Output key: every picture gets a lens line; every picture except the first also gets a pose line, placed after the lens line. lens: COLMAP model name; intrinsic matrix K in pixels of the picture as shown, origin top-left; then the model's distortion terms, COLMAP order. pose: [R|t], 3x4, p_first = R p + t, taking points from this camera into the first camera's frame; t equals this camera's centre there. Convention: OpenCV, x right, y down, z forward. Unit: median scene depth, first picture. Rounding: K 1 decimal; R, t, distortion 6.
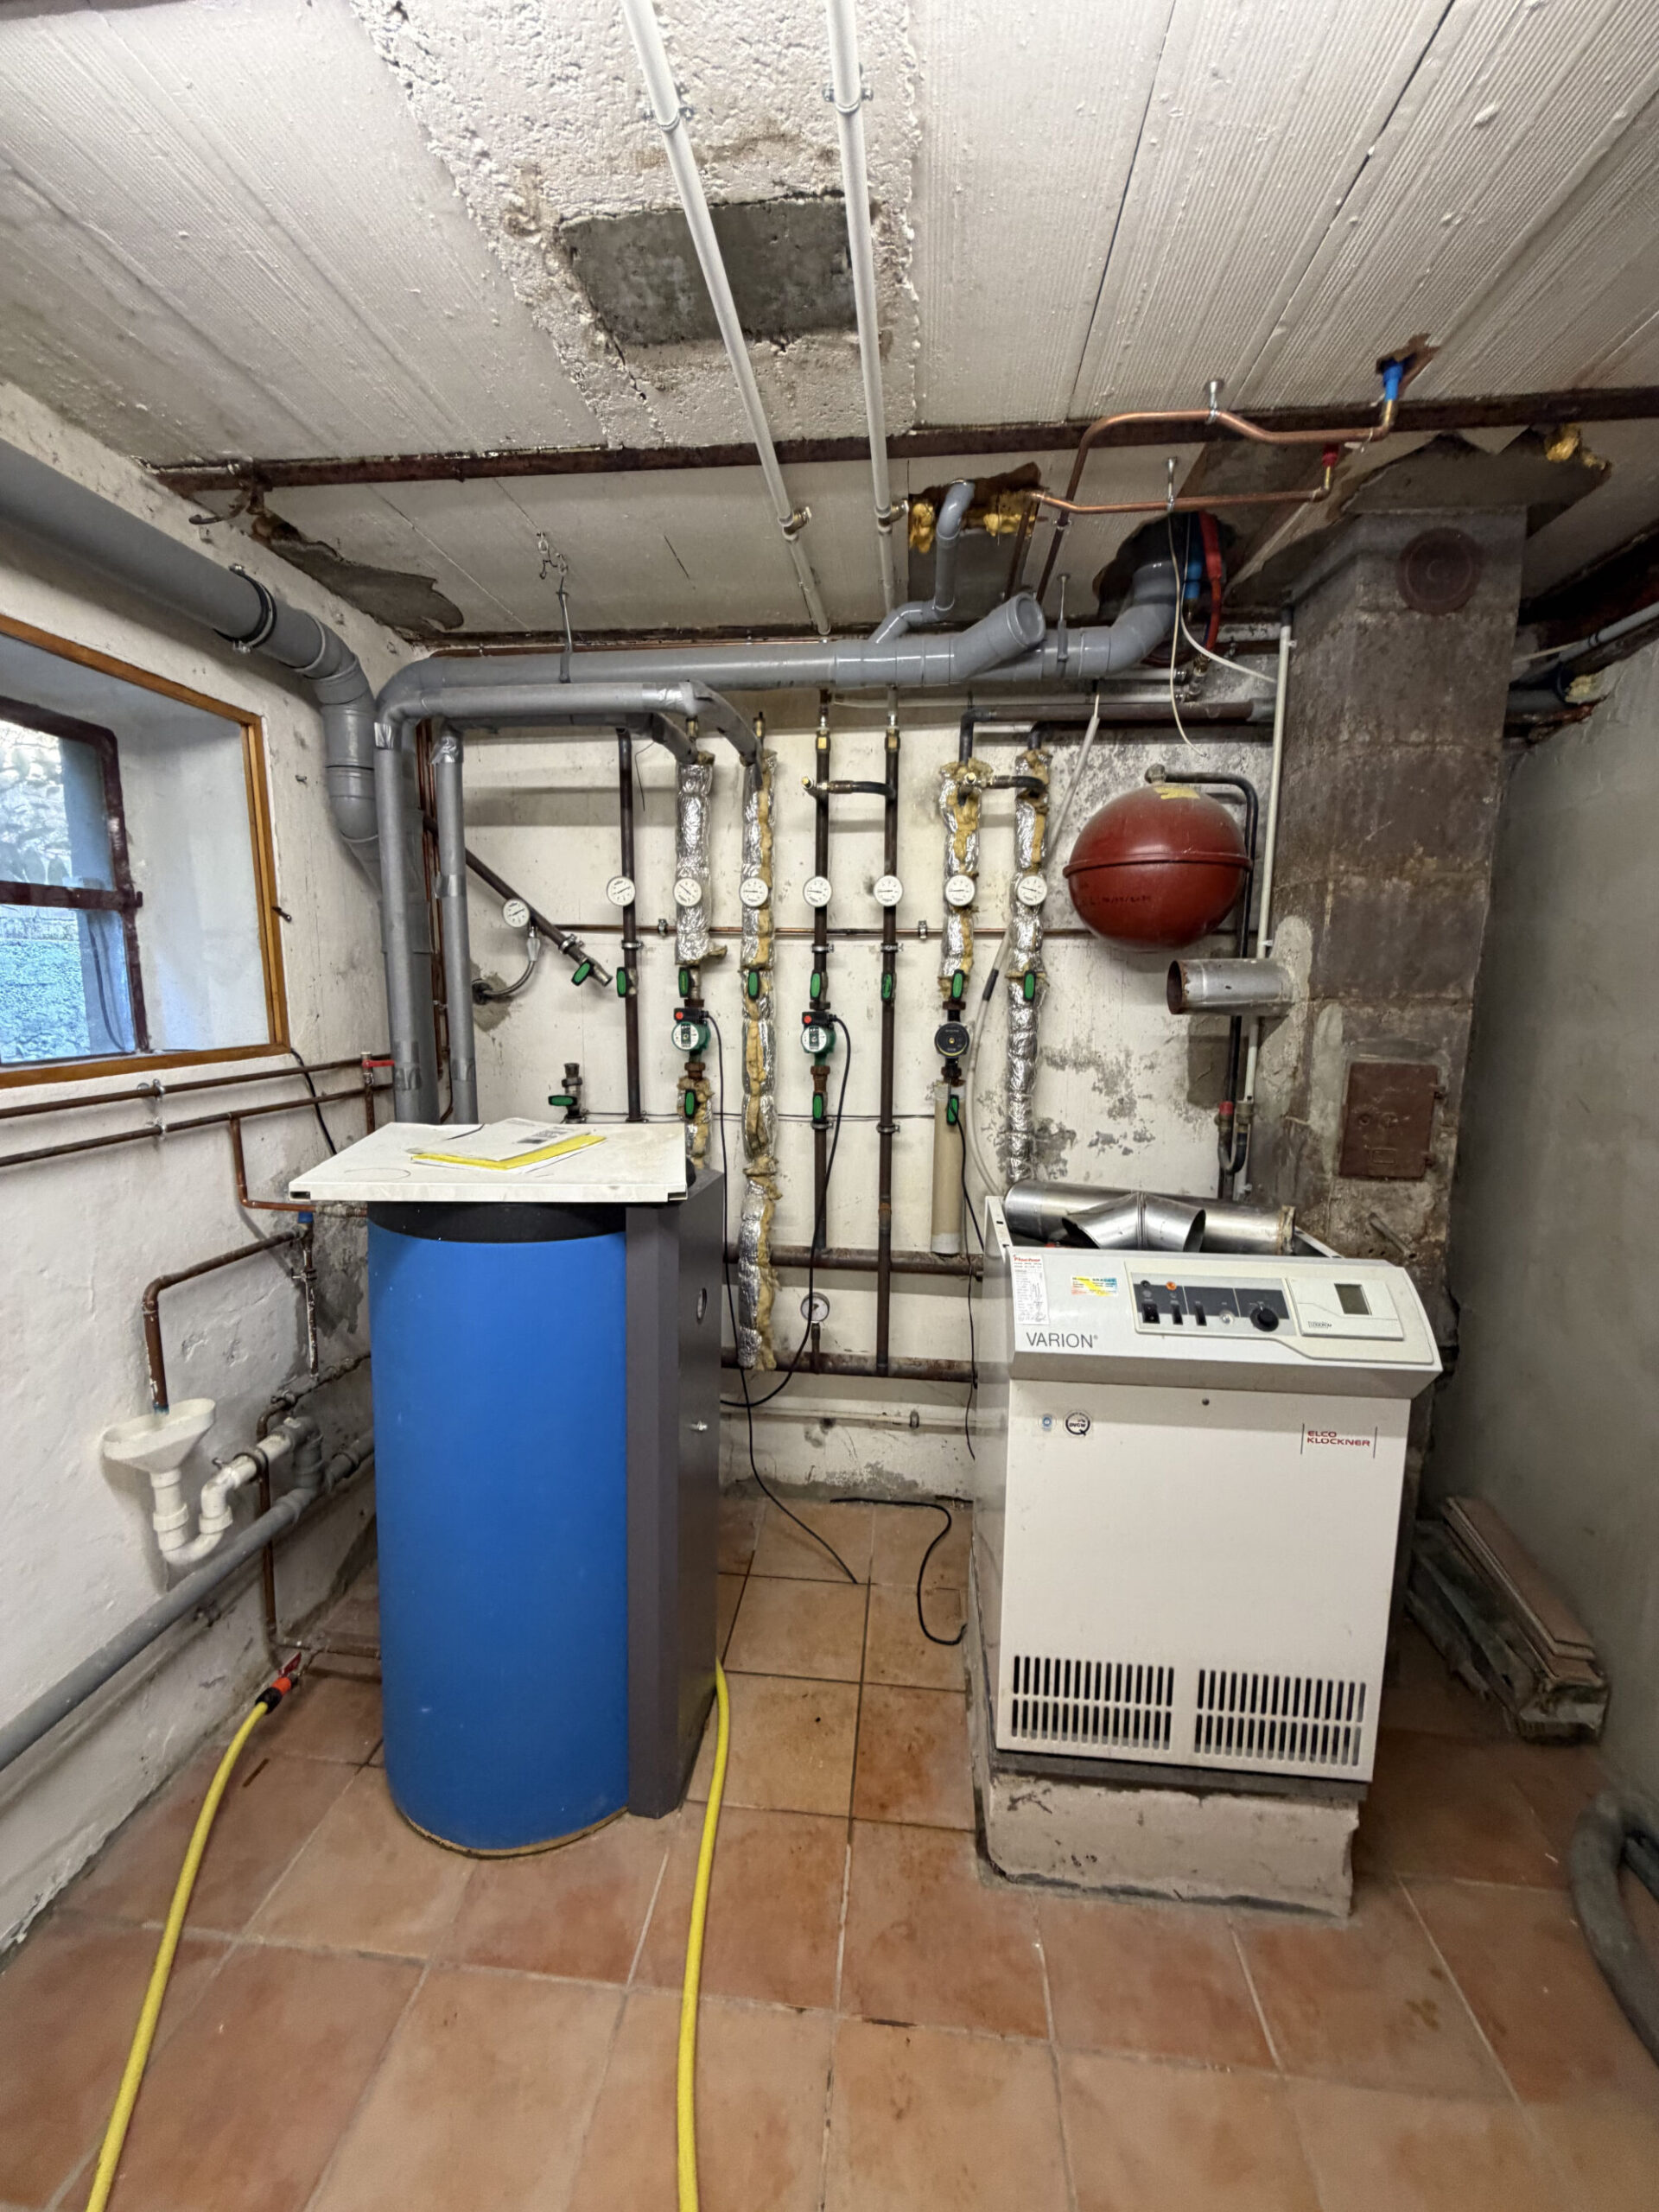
lens RADIAL K [[873.9, 0, 827.5], [0, 873.9, 1098.1], [0, 0, 1]] dist [-0.001881, -0.000277]
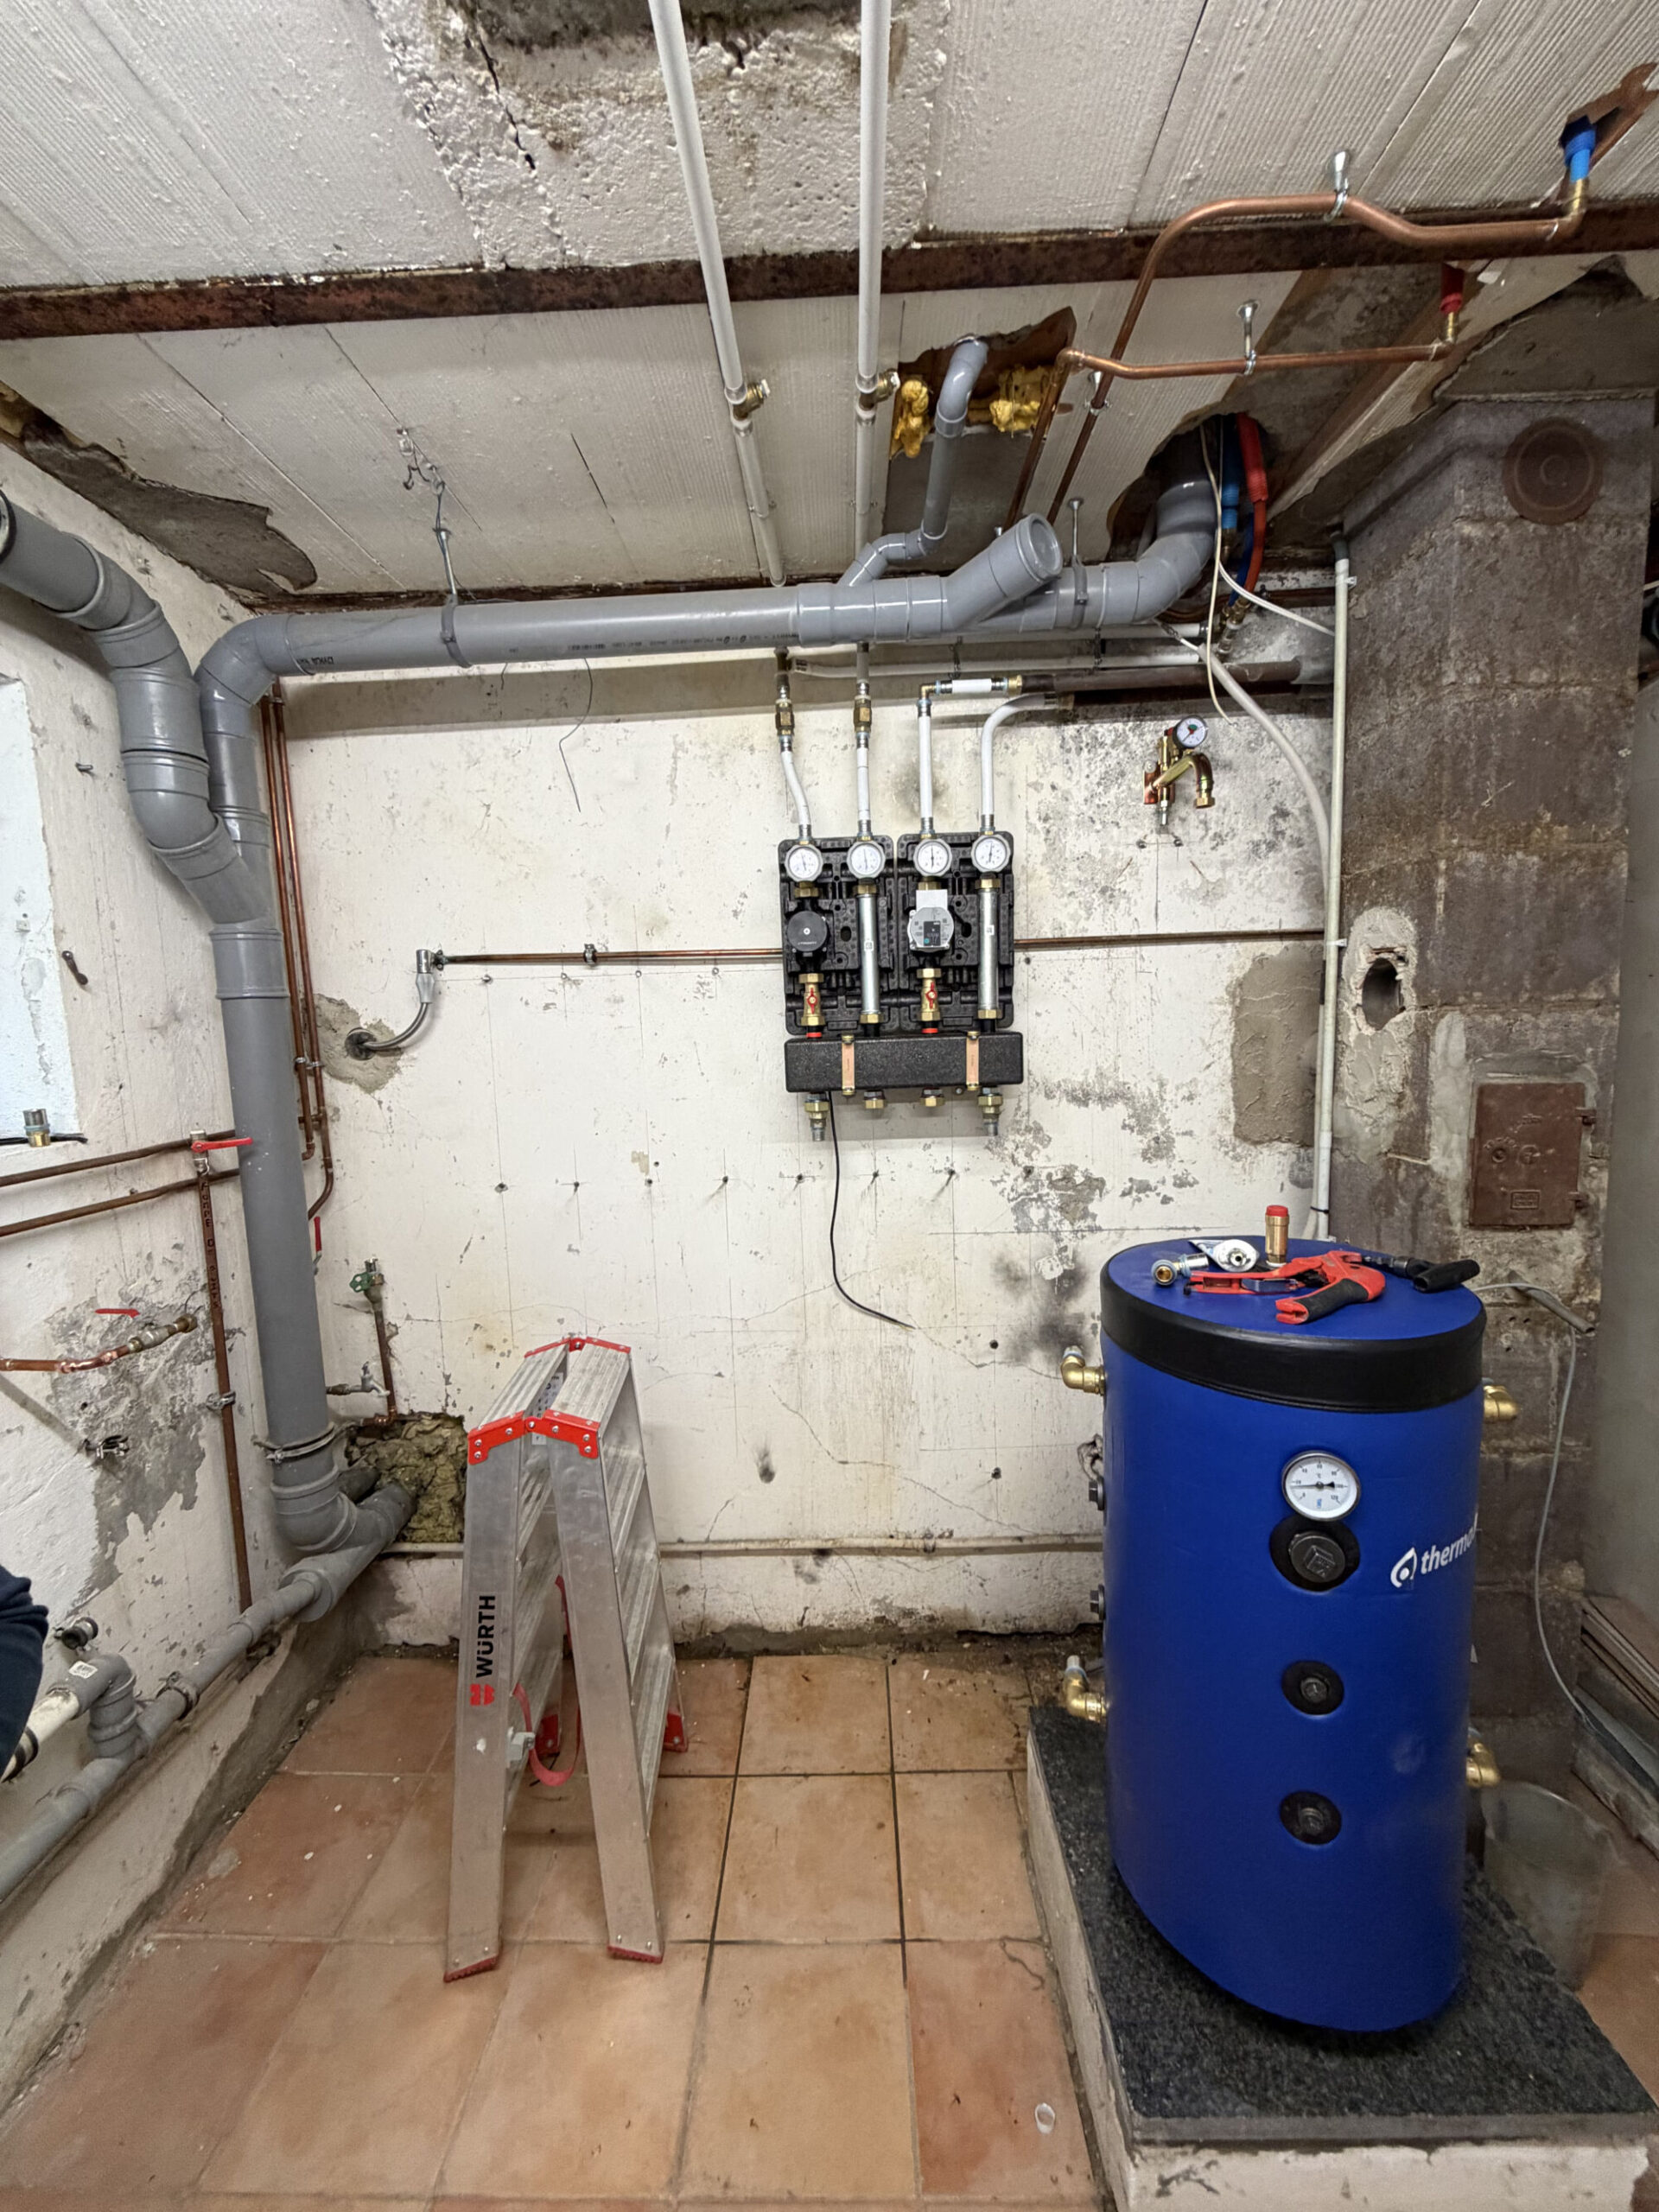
lens RADIAL K [[873.9, 0, 827.5], [0, 873.9, 1098.1], [0, 0, 1]] dist [-0.001881, -0.000277]
pose [[0.996014, -0.049036, 0.074505, -0.052447], [0.051795, 0.998024, -0.035564, -0.032274], [-0.072614, 0.039281, 0.996586, 0.262359]]
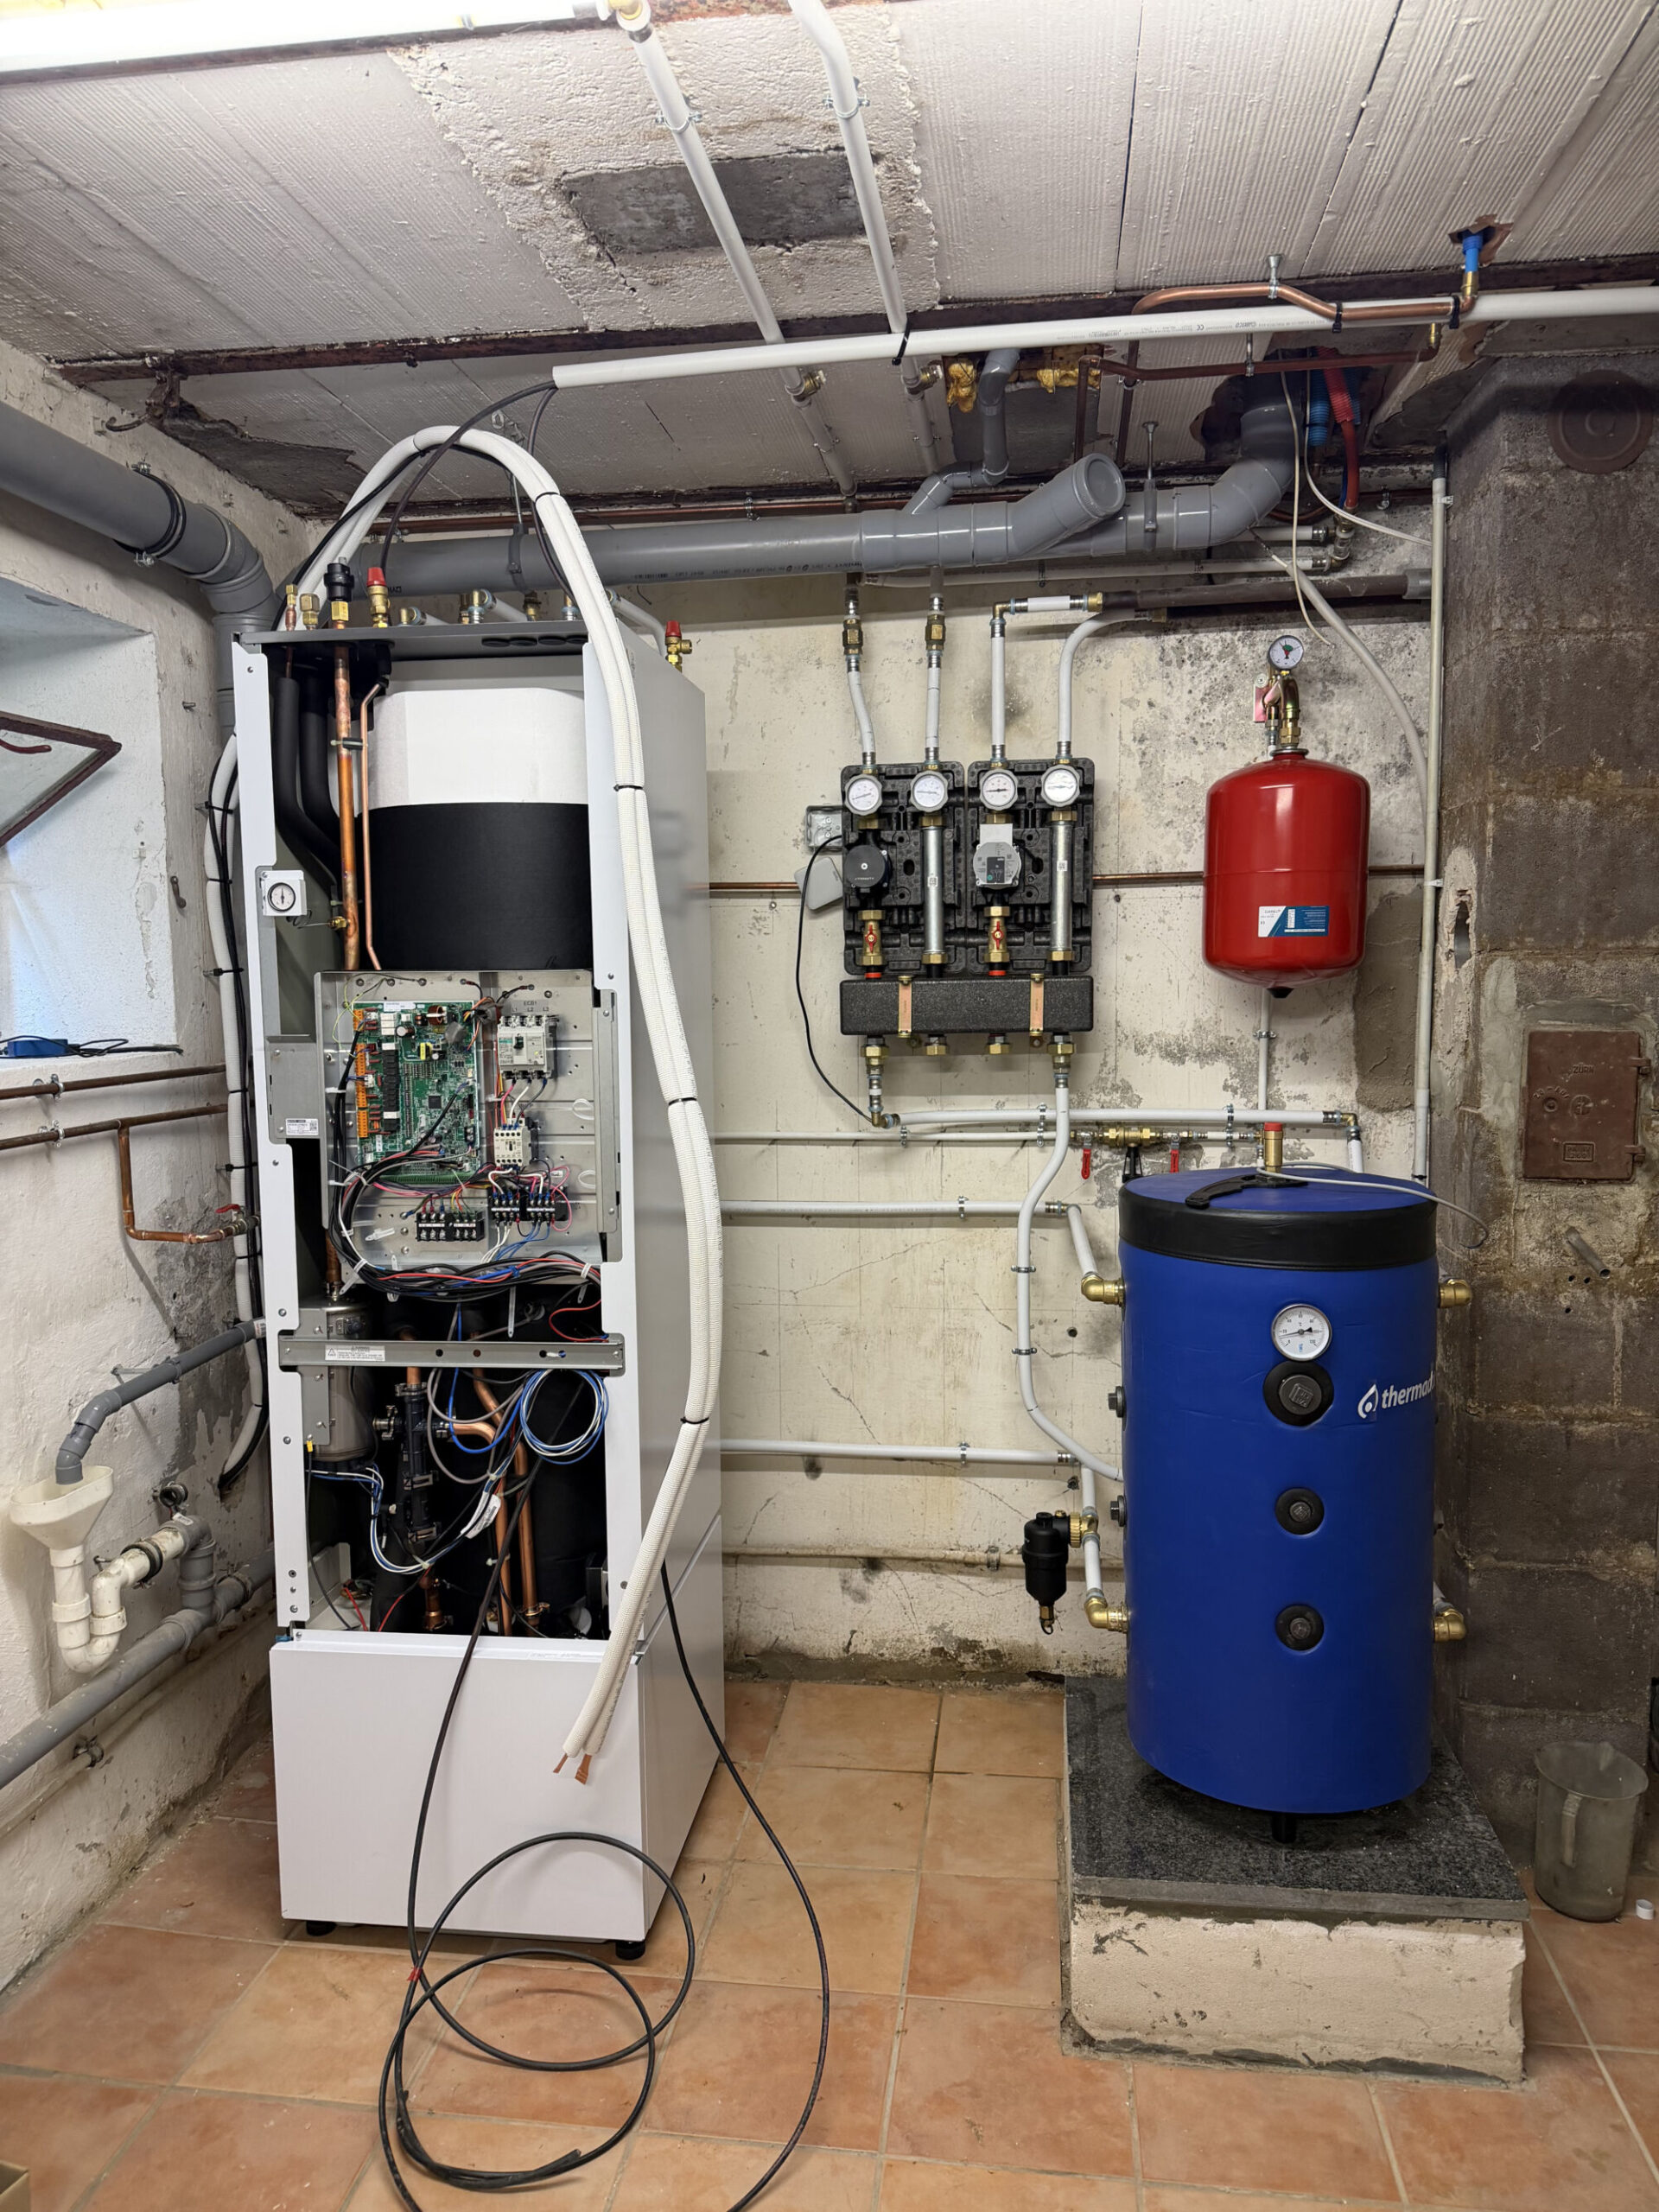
lens RADIAL K [[1539.7, 0, 829.5], [0, 1539.7, 1106.0], [0, 0, 1]] dist [0.060303, -0.099752]
pose [[0.999233, -0.018288, -0.034630, 0.022927], [0.016561, 0.998637, -0.049499, 0.087274], [0.035488, 0.048887, 0.998174, -0.419924]]
